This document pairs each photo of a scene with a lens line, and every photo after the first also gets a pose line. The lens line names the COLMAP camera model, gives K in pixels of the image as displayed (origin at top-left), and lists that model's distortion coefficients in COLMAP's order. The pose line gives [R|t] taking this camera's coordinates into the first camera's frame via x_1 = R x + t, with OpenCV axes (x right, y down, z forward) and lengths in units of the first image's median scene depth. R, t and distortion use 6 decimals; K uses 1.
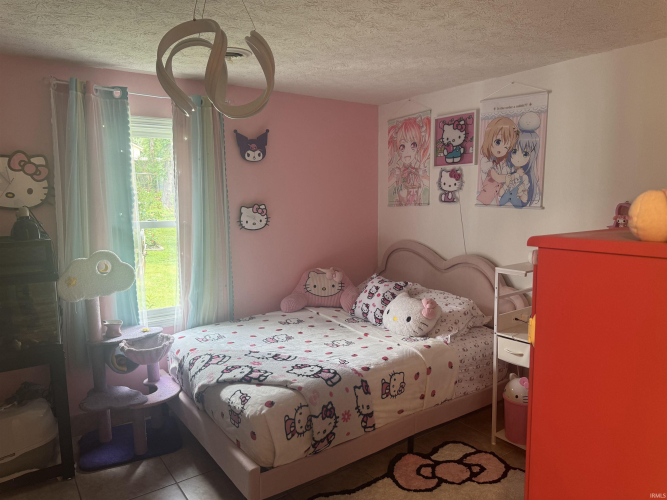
lens RADIAL K [[471.6, 0, 332.8], [0, 471.6, 251.4], [0, 0, 1]] dist [0.012836, -0.007833]
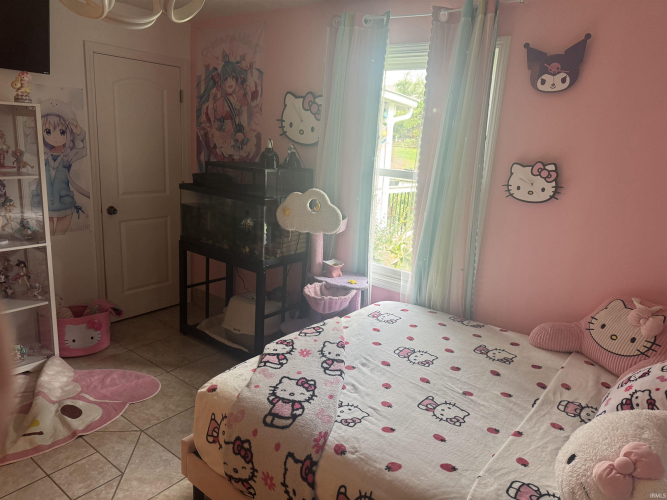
lens RADIAL K [[471.6, 0, 333.8], [0, 471.6, 244.8], [0, 0, 1]] dist [0.012836, -0.007833]
pose [[0.265694, 0.235094, -0.934953, 0.443024], [-0.184280, 0.964313, 0.190108, -0.074123], [0.946281, 0.121783, 0.299536, 0.664624]]
